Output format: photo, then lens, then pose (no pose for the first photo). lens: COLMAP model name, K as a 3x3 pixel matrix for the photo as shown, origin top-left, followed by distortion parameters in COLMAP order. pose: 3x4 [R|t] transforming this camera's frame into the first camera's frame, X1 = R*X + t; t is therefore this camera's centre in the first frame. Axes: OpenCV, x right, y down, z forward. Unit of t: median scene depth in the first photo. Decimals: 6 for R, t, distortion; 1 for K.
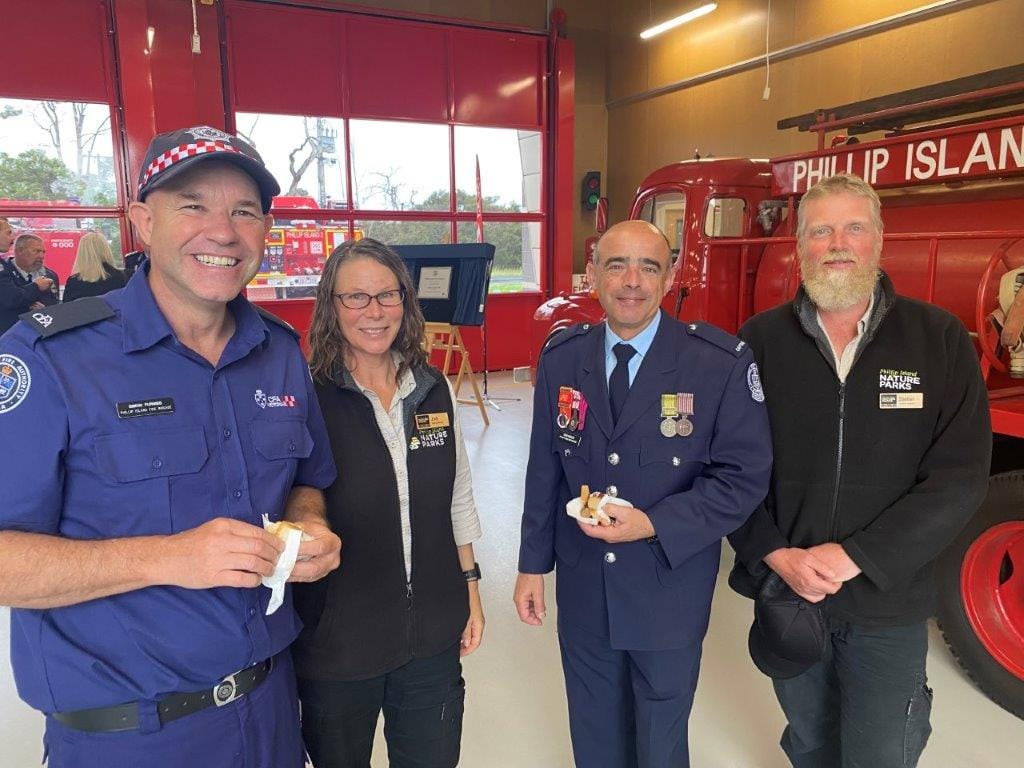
lens RADIAL K [[782.5, 0, 519.2], [0, 782.5, 381.2], [0, 0, 1]] dist [0.026411, -0.017606]
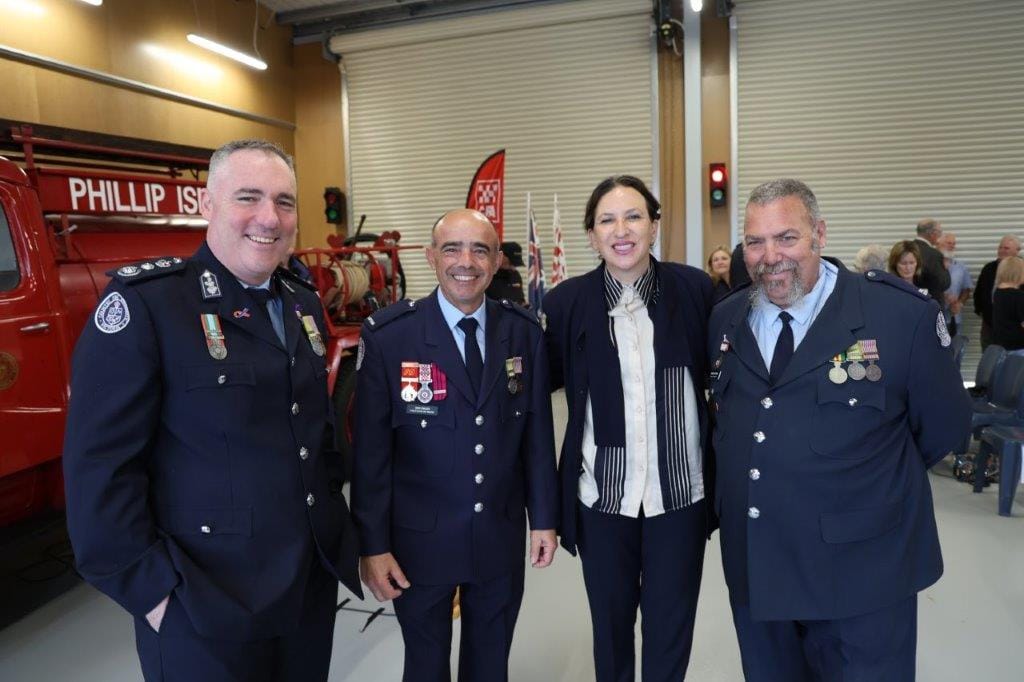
lens RADIAL K [[710.2, 0, 503.5], [0, 710.2, 339.7], [0, 0, 1]] dist [-0.004853, 0.003038]
pose [[-0.716720, -0.066574, 0.694176, -0.754828], [0.149180, 0.957753, 0.245876, -0.266463], [-0.681218, 0.279782, -0.676509, 1.518673]]
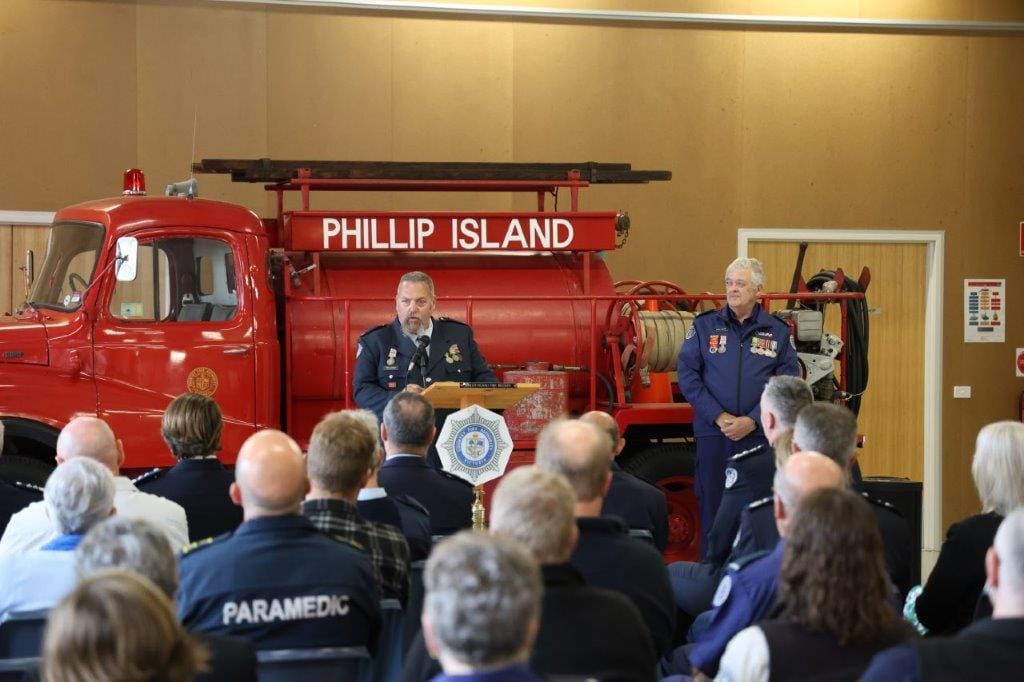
lens RADIAL K [[3439.1, 0, 514.1], [0, 3439.1, 349.9], [0, 0, 1]] dist [1.031424, 0.000000]
pose [[0.106262, -0.010719, 0.994280, -4.688092], [0.164357, 0.986377, -0.006932, -0.055526], [-0.980661, 0.164153, 0.106576, 0.391502]]
